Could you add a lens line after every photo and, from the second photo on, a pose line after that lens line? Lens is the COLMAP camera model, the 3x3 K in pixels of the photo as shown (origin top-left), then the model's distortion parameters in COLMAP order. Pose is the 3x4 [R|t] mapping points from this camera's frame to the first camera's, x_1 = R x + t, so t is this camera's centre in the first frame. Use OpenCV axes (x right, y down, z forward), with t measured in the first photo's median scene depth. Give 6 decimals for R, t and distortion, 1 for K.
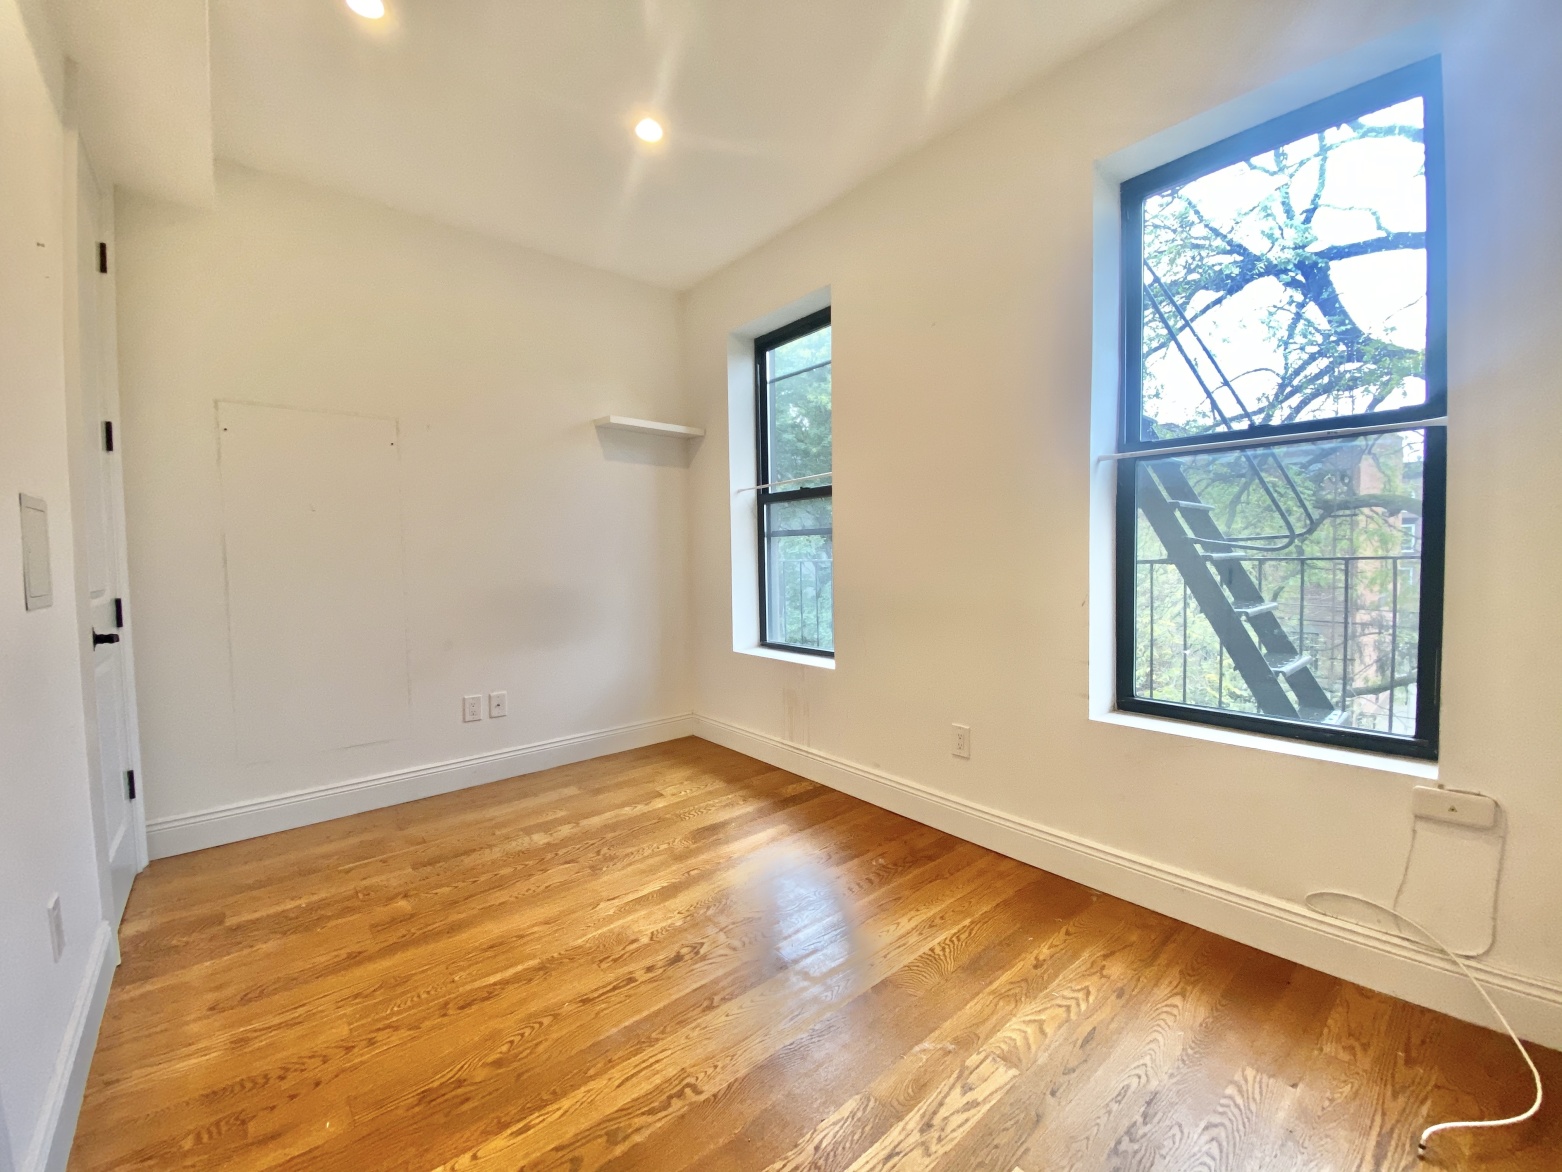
lens RADIAL K [[645.1, 0, 783.9], [0, 645.1, 599.3], [0, 0, 1]] dist [0.001539, -0.001294]
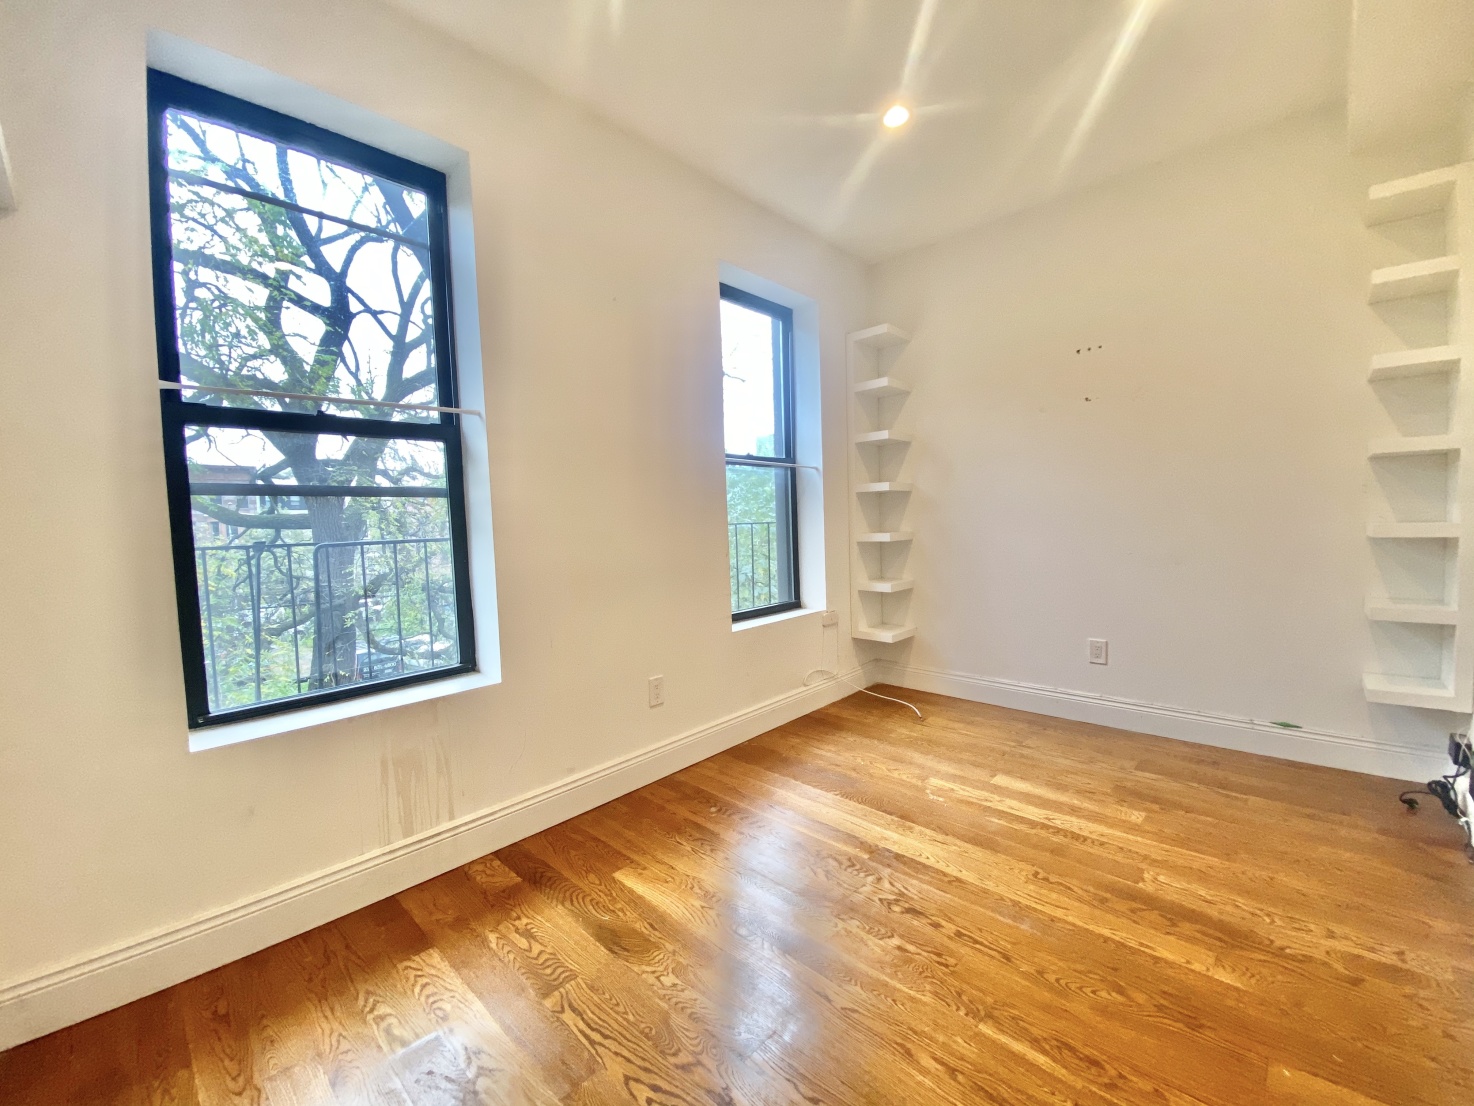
lens RADIAL K [[608.7, 0, 741.2], [0, 608.7, 587.8], [0, 0, 1]] dist [0.001539, -0.001294]
pose [[-0.111575, -0.099999, 0.988712, -0.812515], [0.111614, 0.987368, 0.112459, -0.057647], [-0.987468, 0.122902, -0.099004, 1.031988]]
